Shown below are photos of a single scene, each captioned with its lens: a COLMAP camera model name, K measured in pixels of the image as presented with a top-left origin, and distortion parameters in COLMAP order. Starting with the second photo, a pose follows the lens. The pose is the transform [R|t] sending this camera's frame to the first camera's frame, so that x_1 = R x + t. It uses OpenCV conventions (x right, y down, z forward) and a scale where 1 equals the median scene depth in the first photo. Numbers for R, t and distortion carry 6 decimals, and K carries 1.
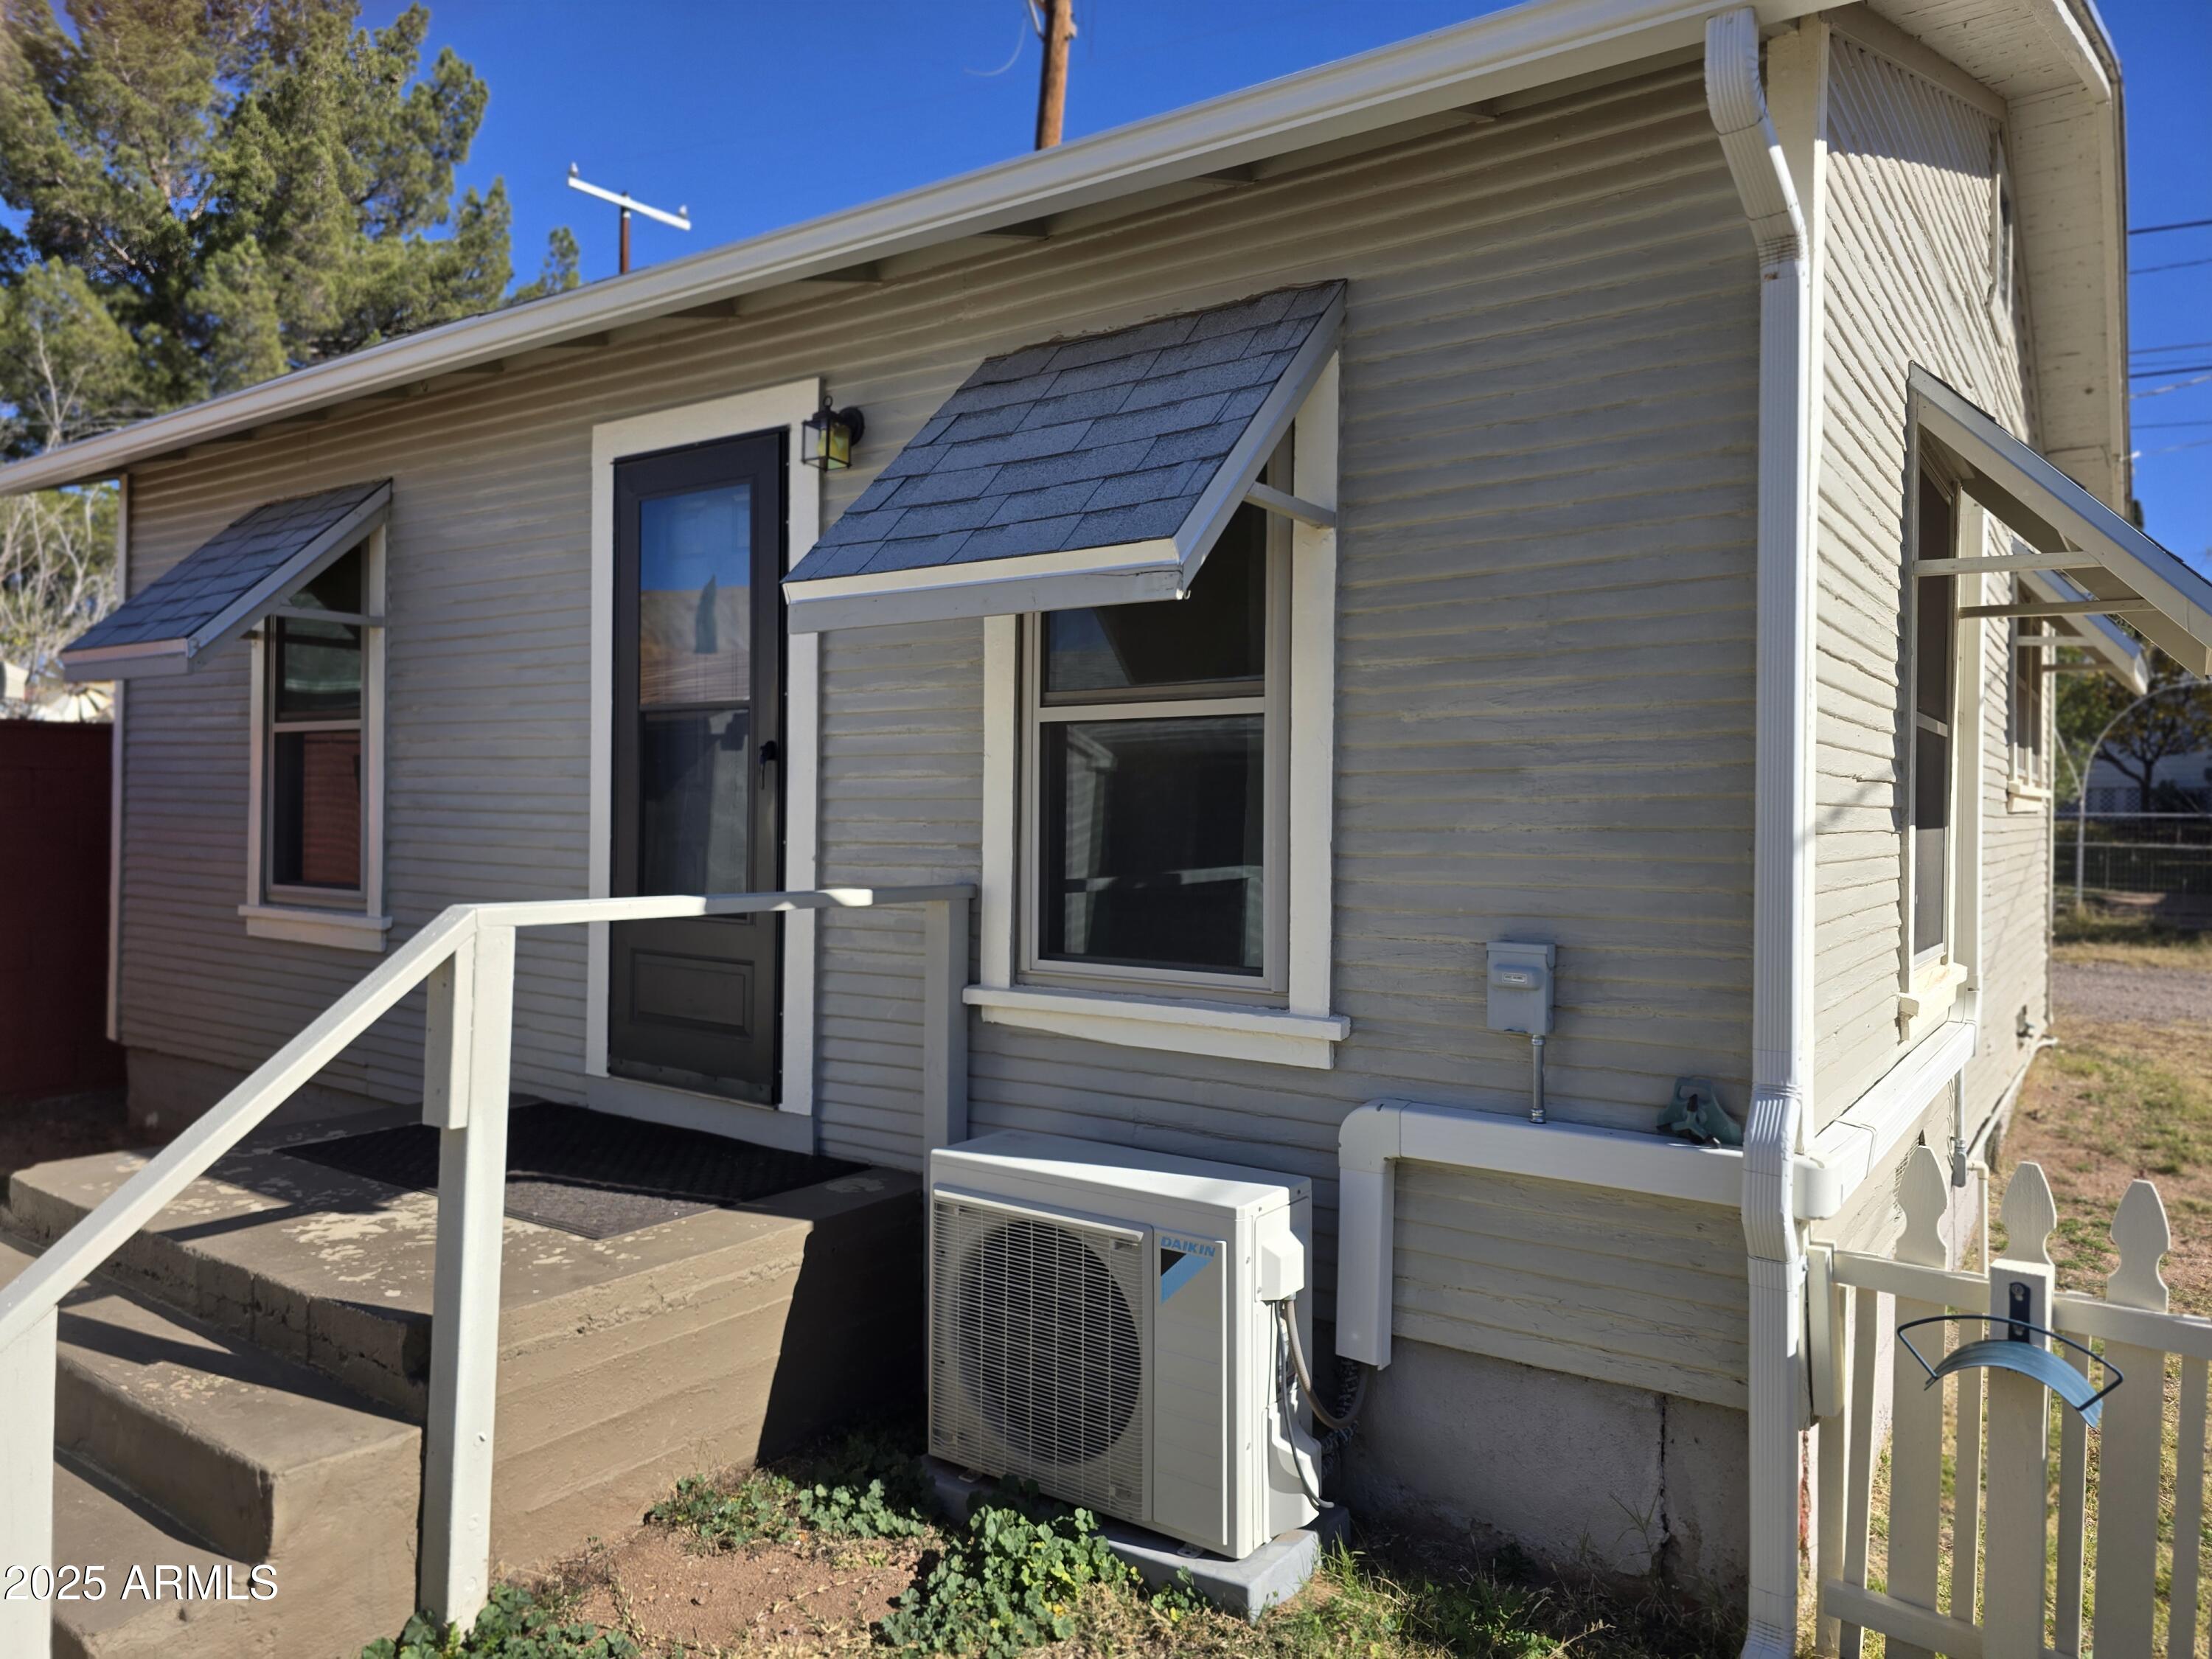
lens RADIAL K [[1481.0, 0, 1102.1], [0, 1481.0, 812.4], [0, 0, 1]] dist [0.081109, -0.093328]
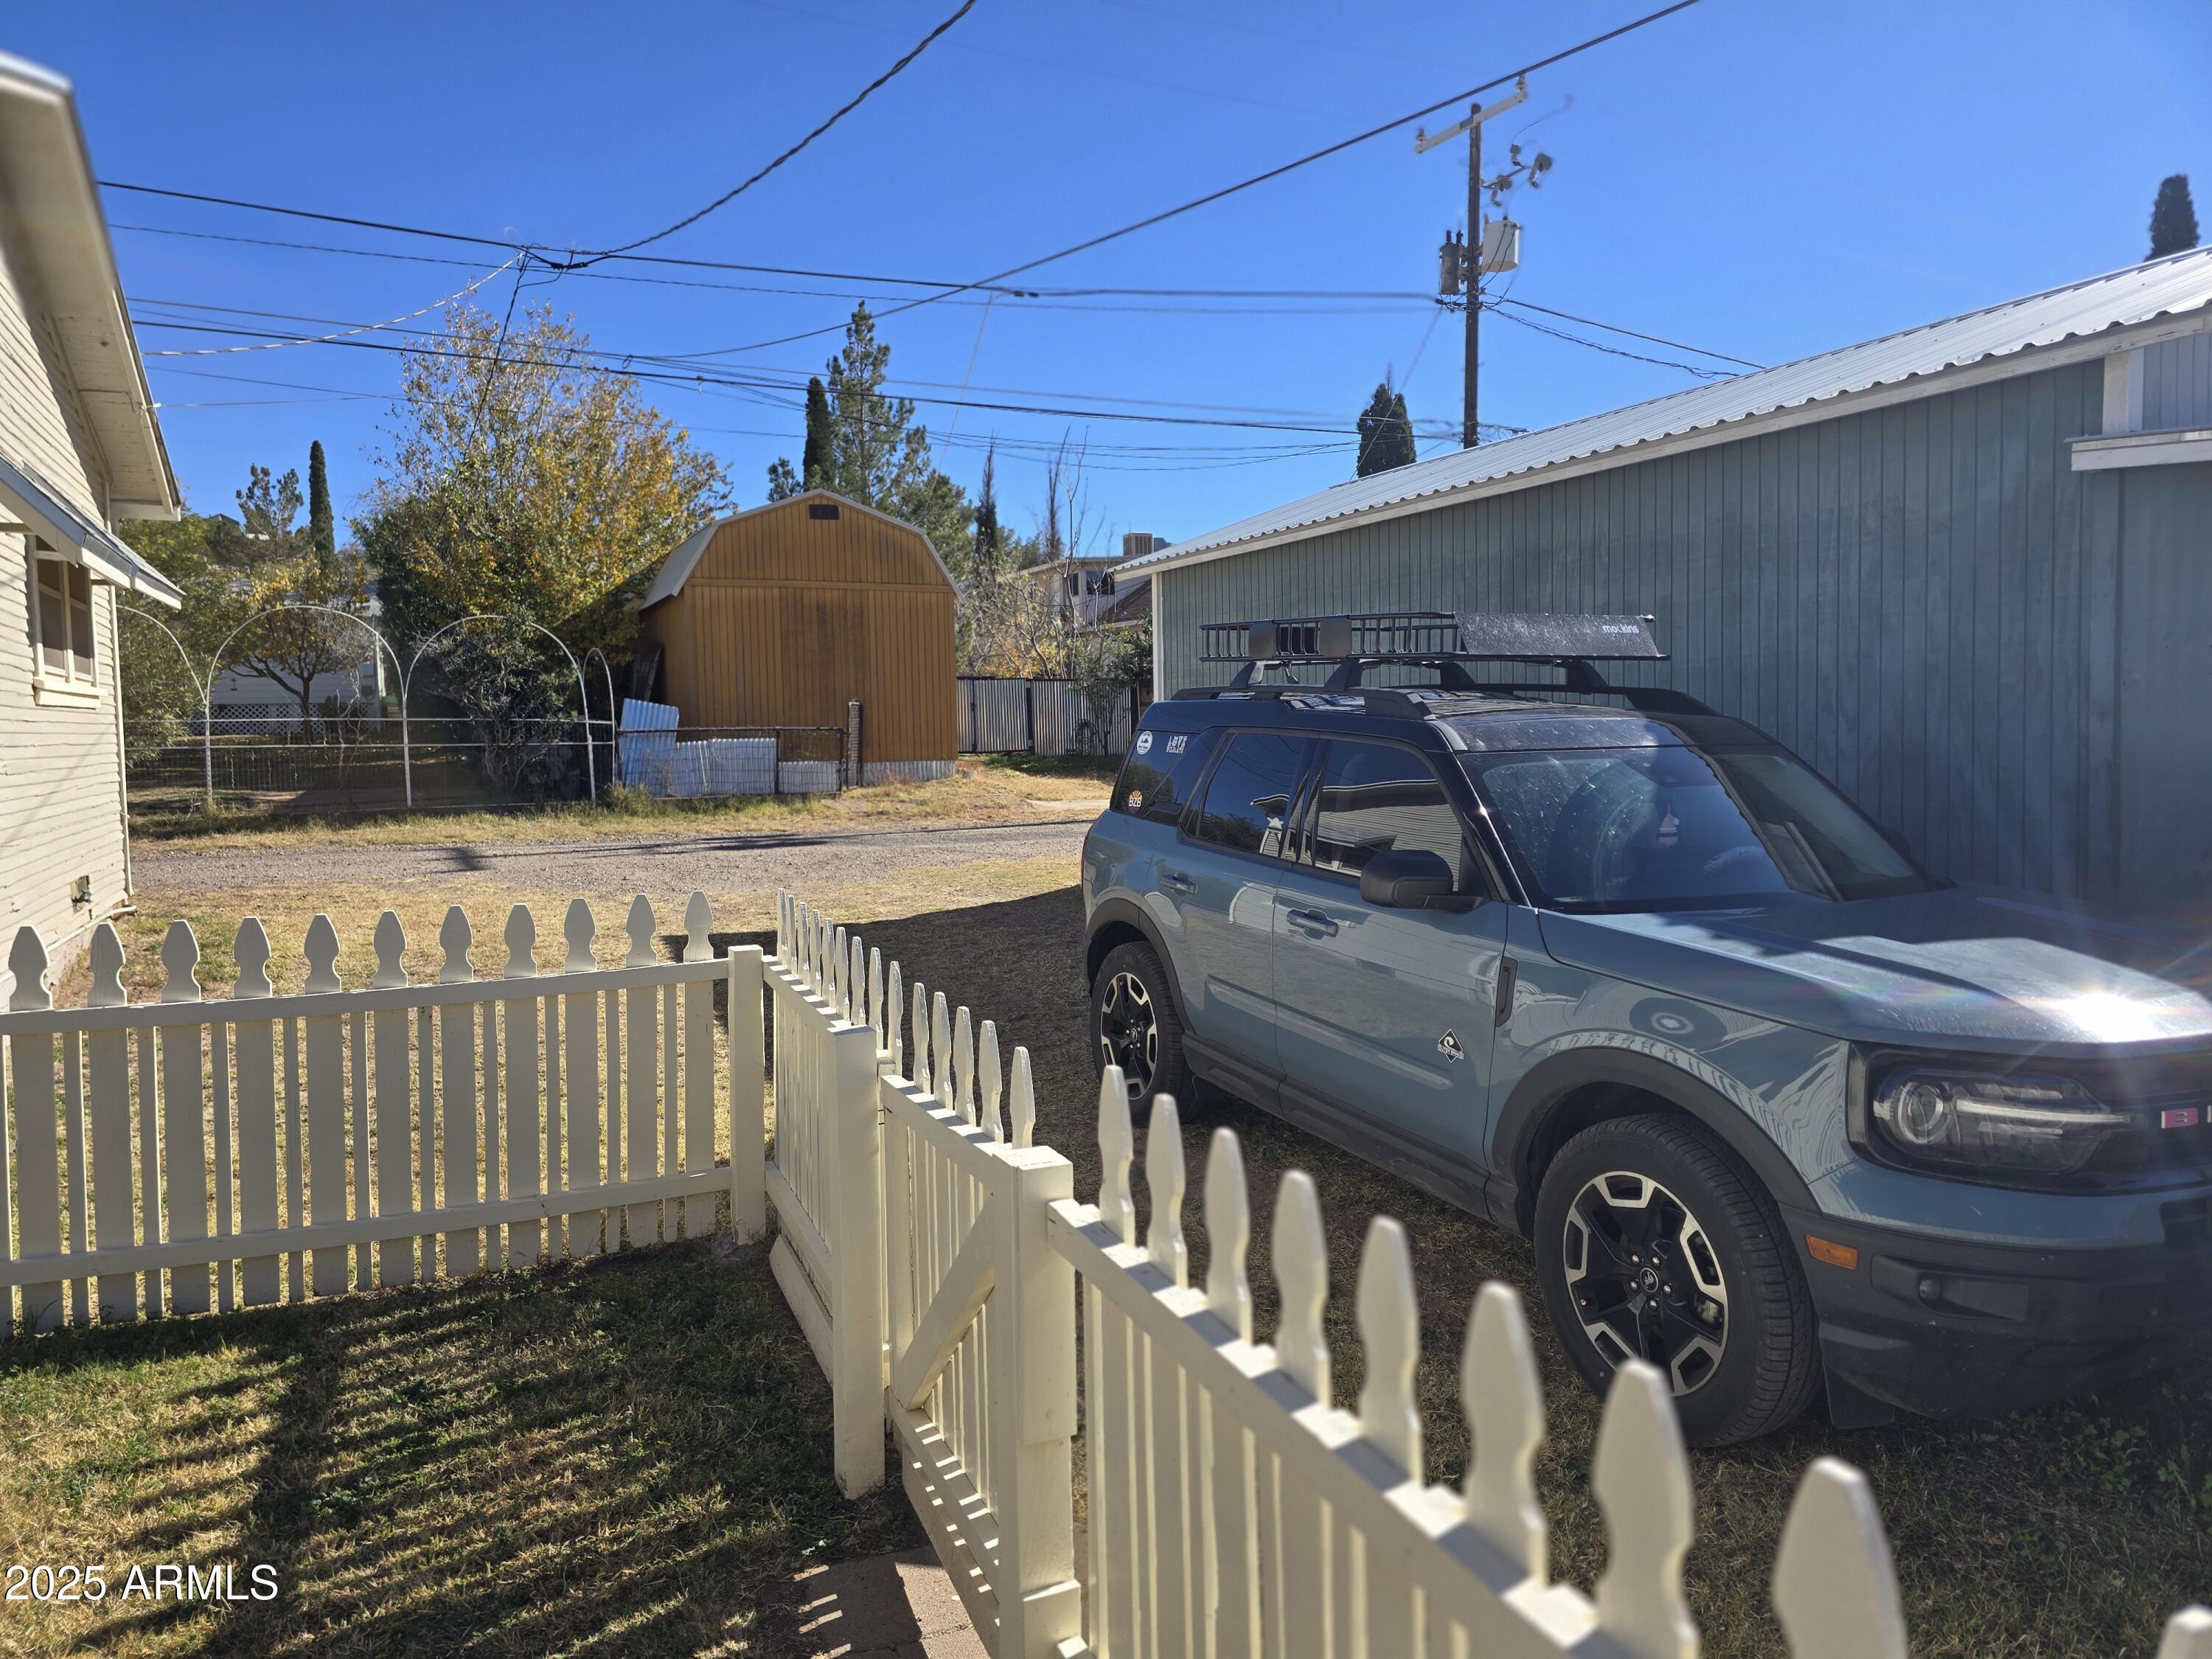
lens RADIAL K [[1481.0, 0, 1102.1], [0, 1481.0, 812.4], [0, 0, 1]] dist [0.081109, -0.093328]
pose [[0.488106, -0.067356, 0.870181, -0.006162], [0.023122, 0.997666, 0.064255, 0.027316], [-0.872478, -0.011243, 0.488524, -0.271349]]
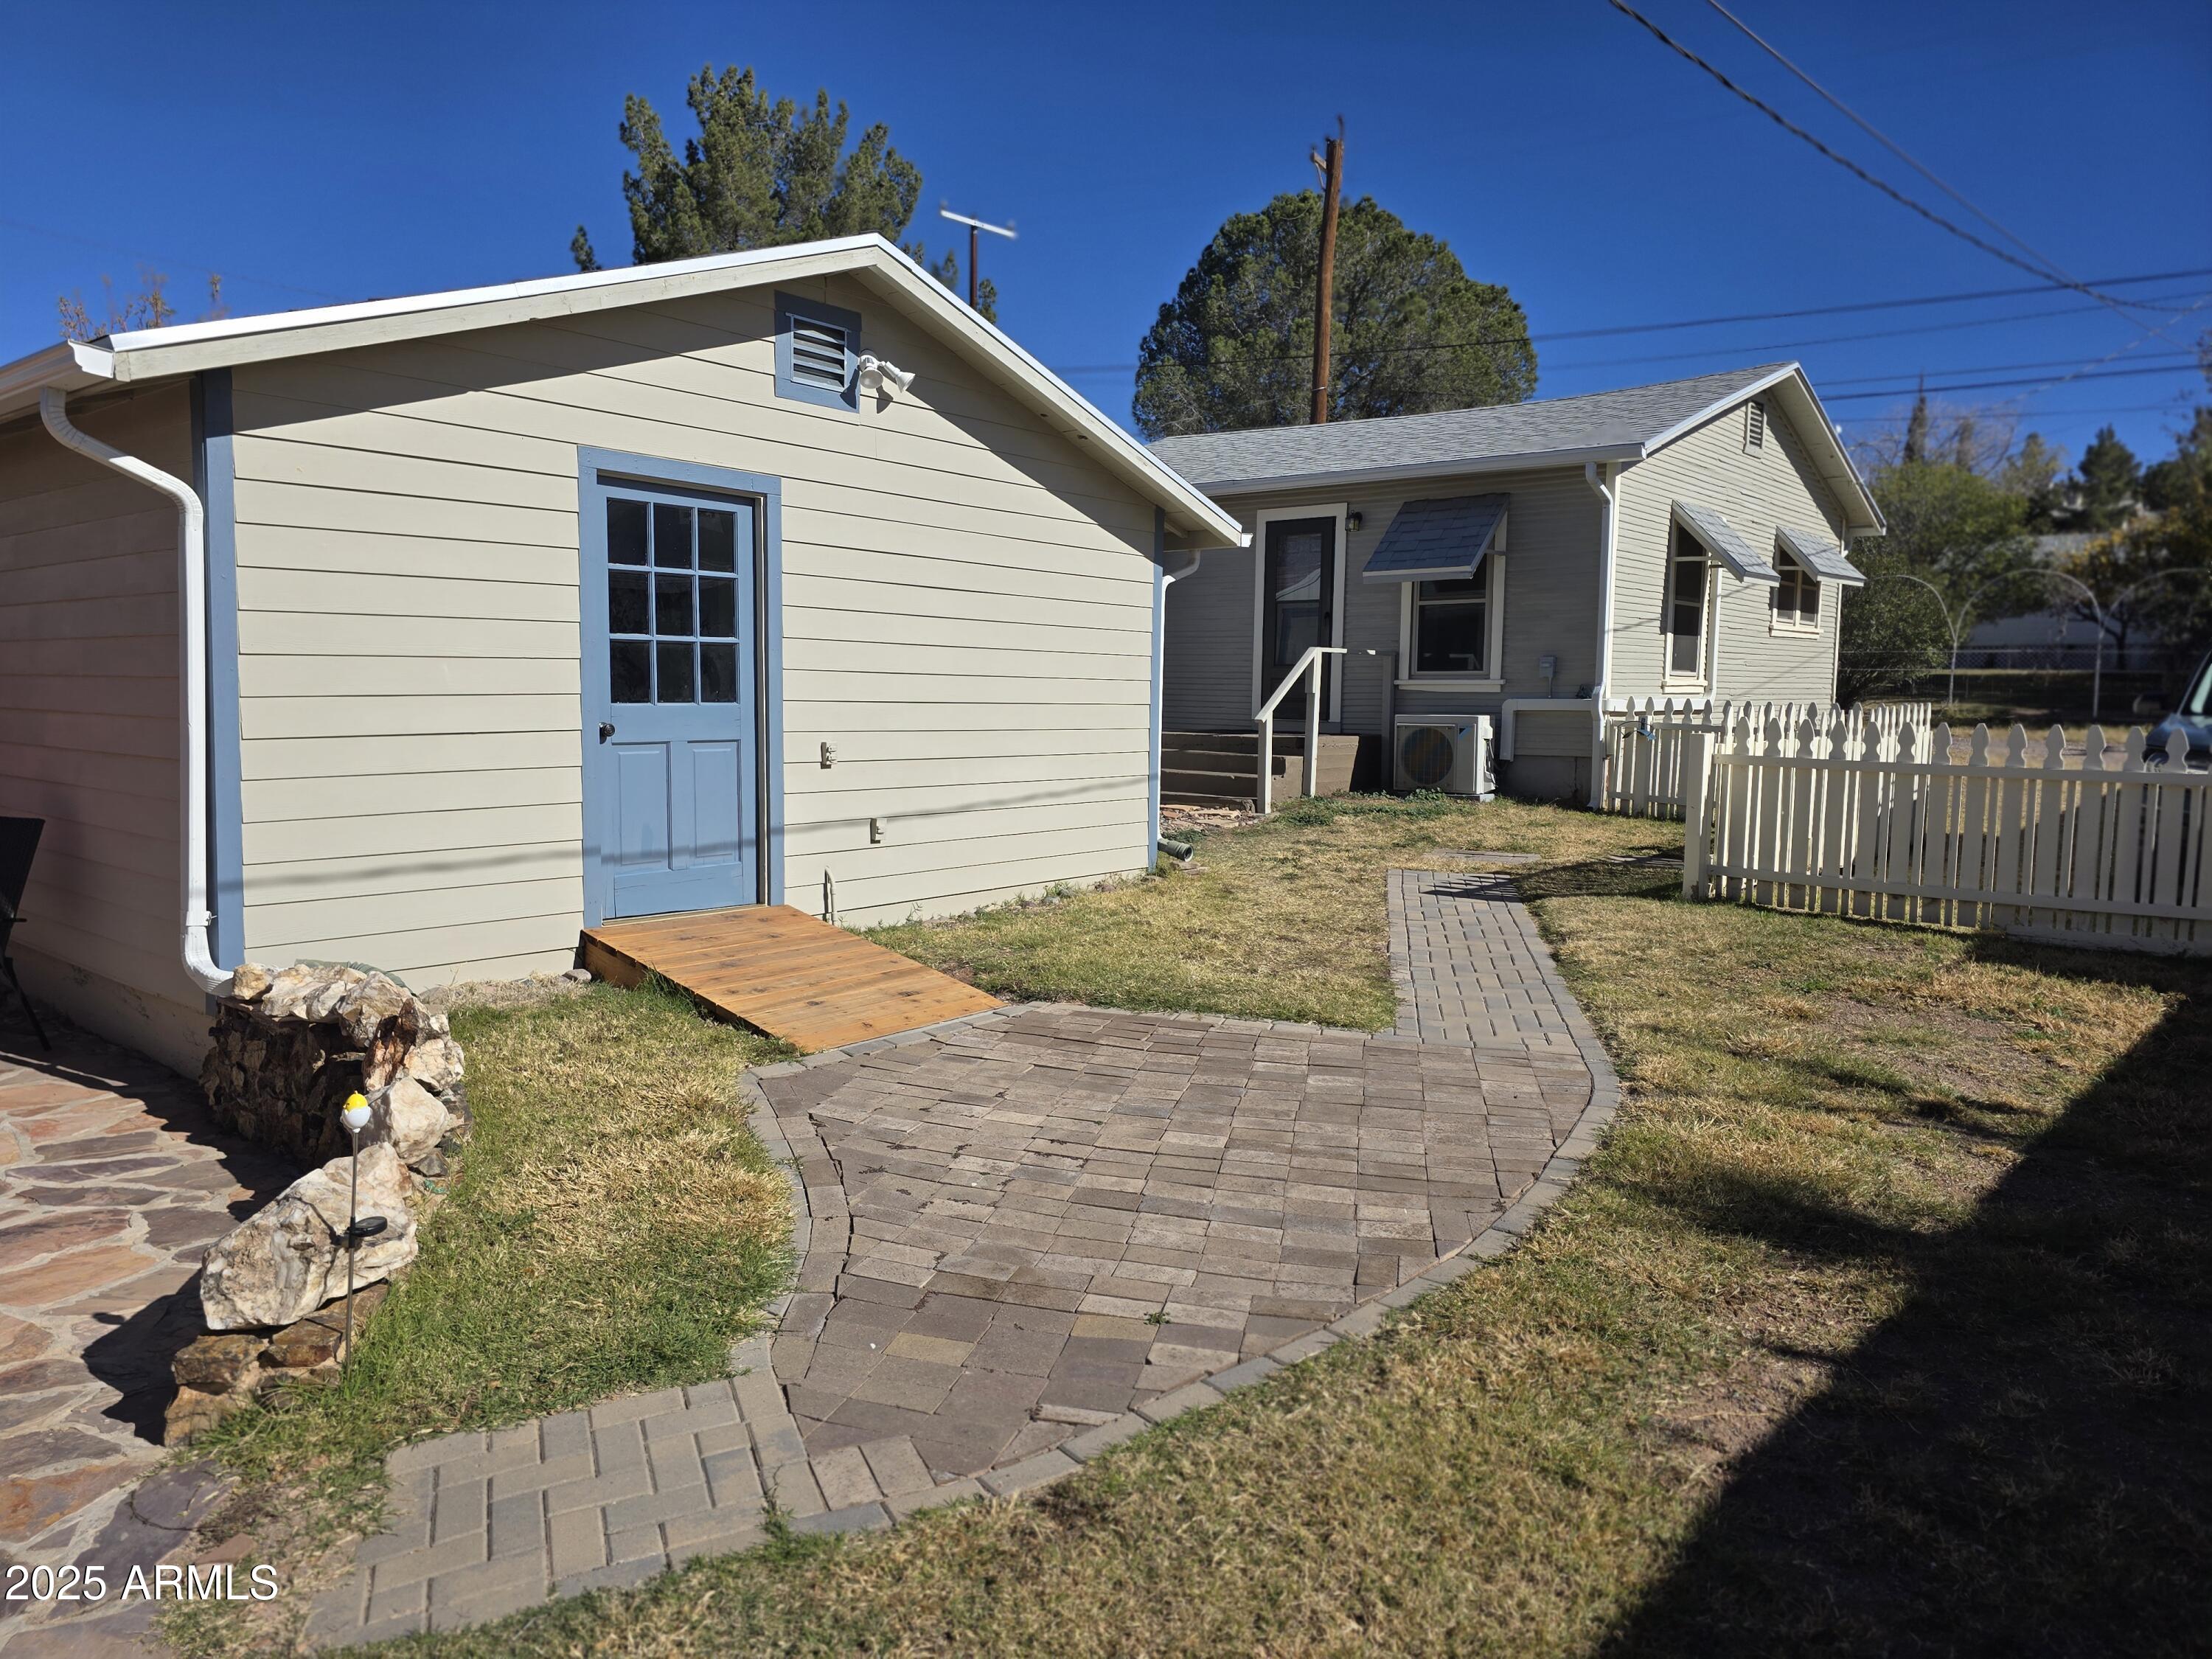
lens RADIAL K [[1481.0, 0, 1102.1], [0, 1481.0, 812.4], [0, 0, 1]] dist [0.081109, -0.093328]
pose [[0.996108, 0.006600, -0.087890, -0.260137], [0.000904, 0.996375, 0.085062, 0.071048], [0.088133, -0.084810, 0.992492, -1.443687]]
